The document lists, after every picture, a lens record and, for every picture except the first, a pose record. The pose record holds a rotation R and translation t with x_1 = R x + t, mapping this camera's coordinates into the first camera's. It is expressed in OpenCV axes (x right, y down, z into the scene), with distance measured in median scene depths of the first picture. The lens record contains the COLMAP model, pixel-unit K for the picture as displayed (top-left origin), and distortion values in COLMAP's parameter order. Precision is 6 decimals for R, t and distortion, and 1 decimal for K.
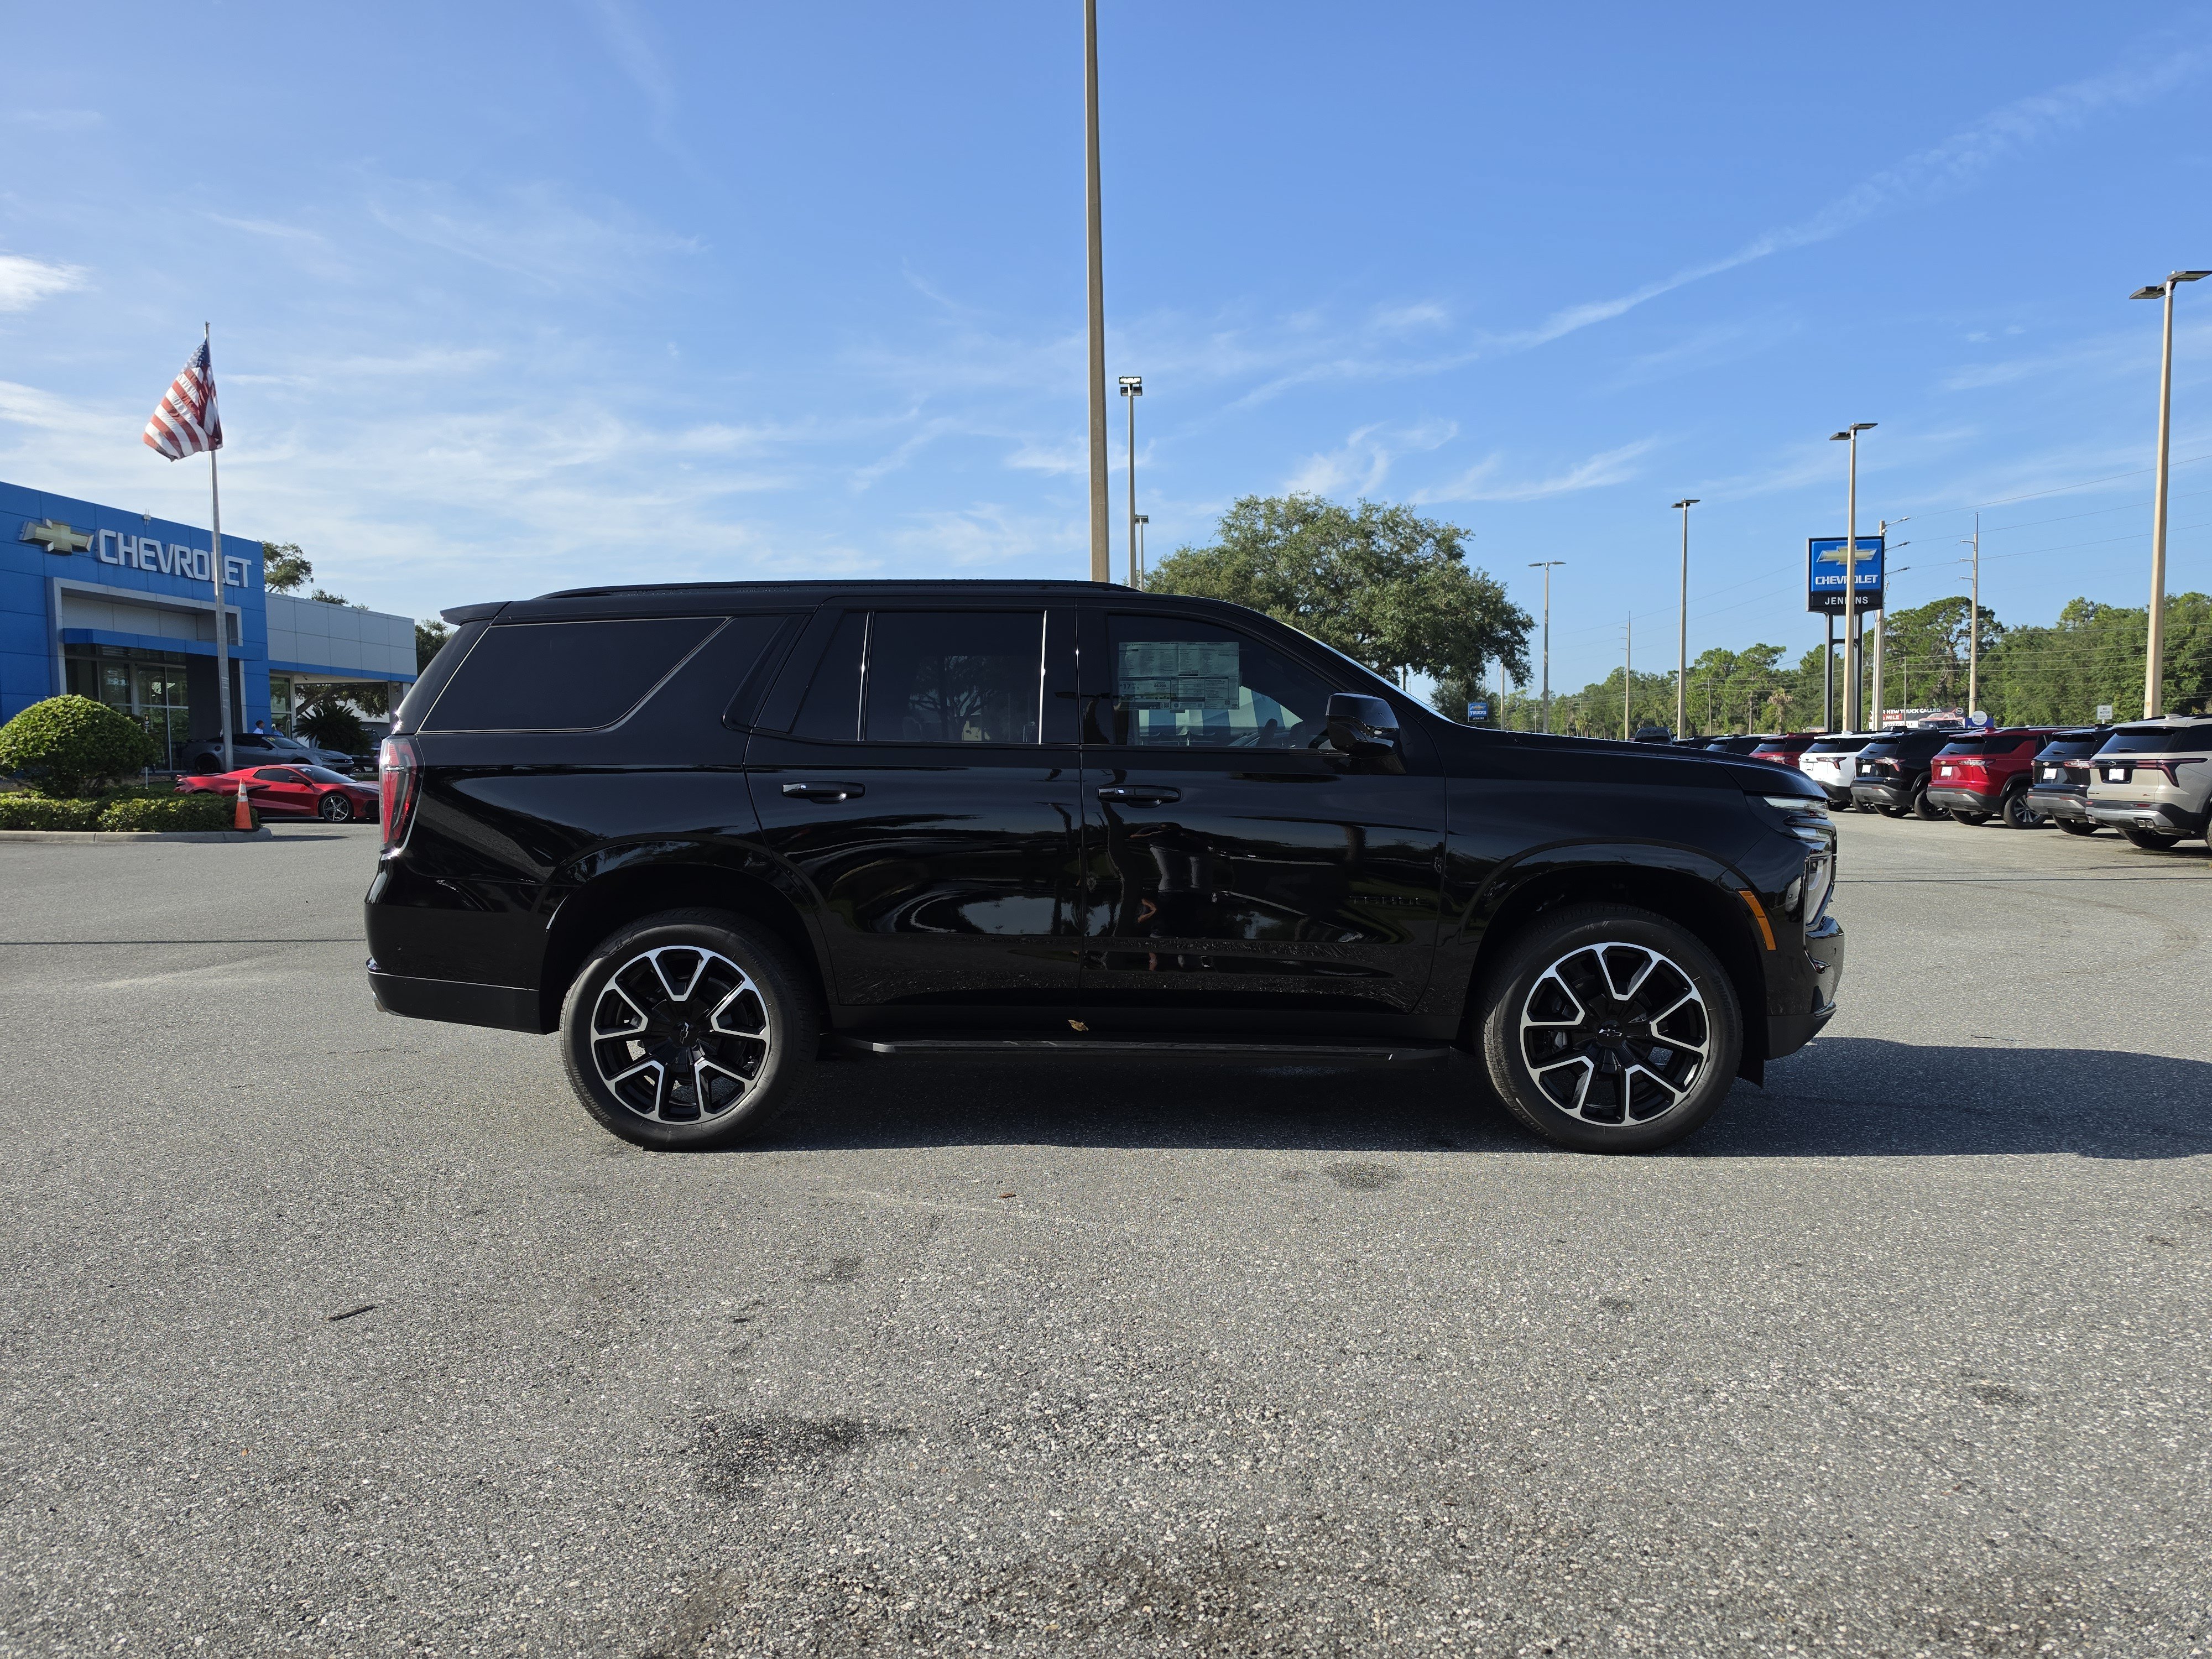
lens RADIAL K [[1560.6, 0, 1112.3], [0, 1560.6, 845.3], [0, 0, 1]] dist [0.061891, -0.067036]
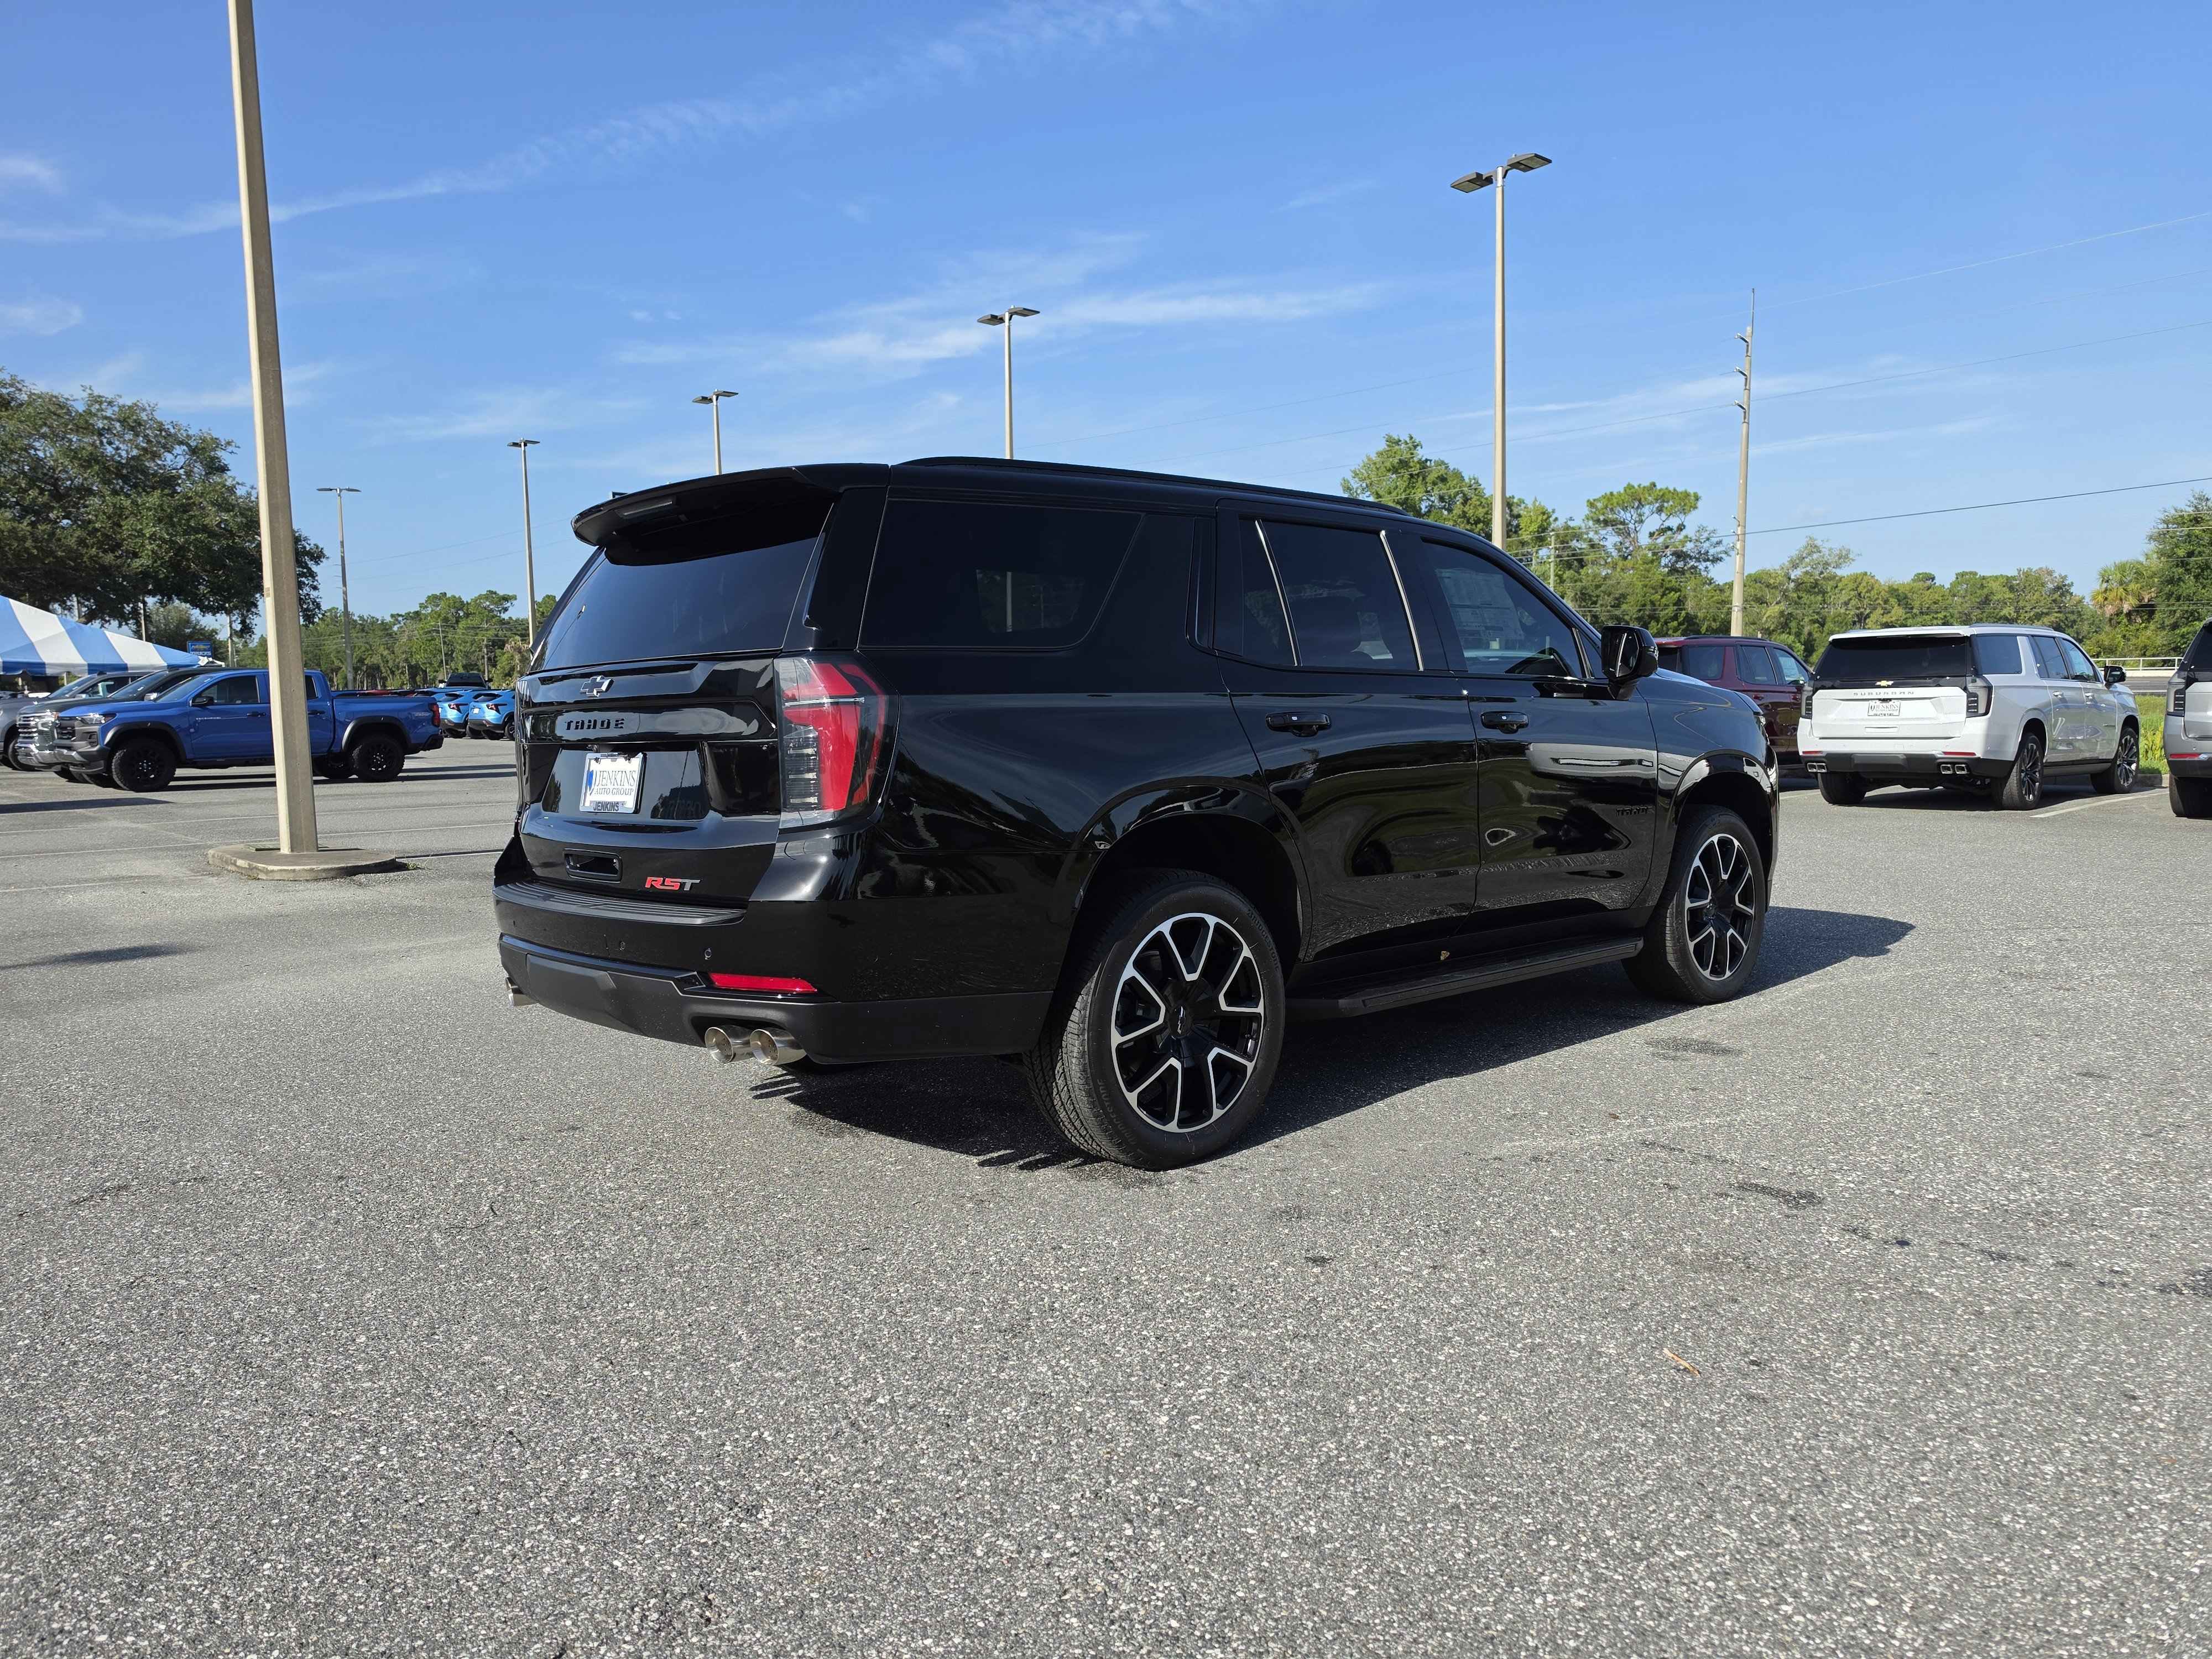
lens RADIAL K [[1589.1, 0, 1053.7], [0, 1589.1, 834.5], [0, 0, 1]] dist [0.071962, -0.099439]
pose [[0.690059, -0.061653, 0.721122, -0.116602], [0.044632, 0.998094, 0.042623, -0.001998], [-0.722375, 0.002773, 0.691496, 0.060300]]
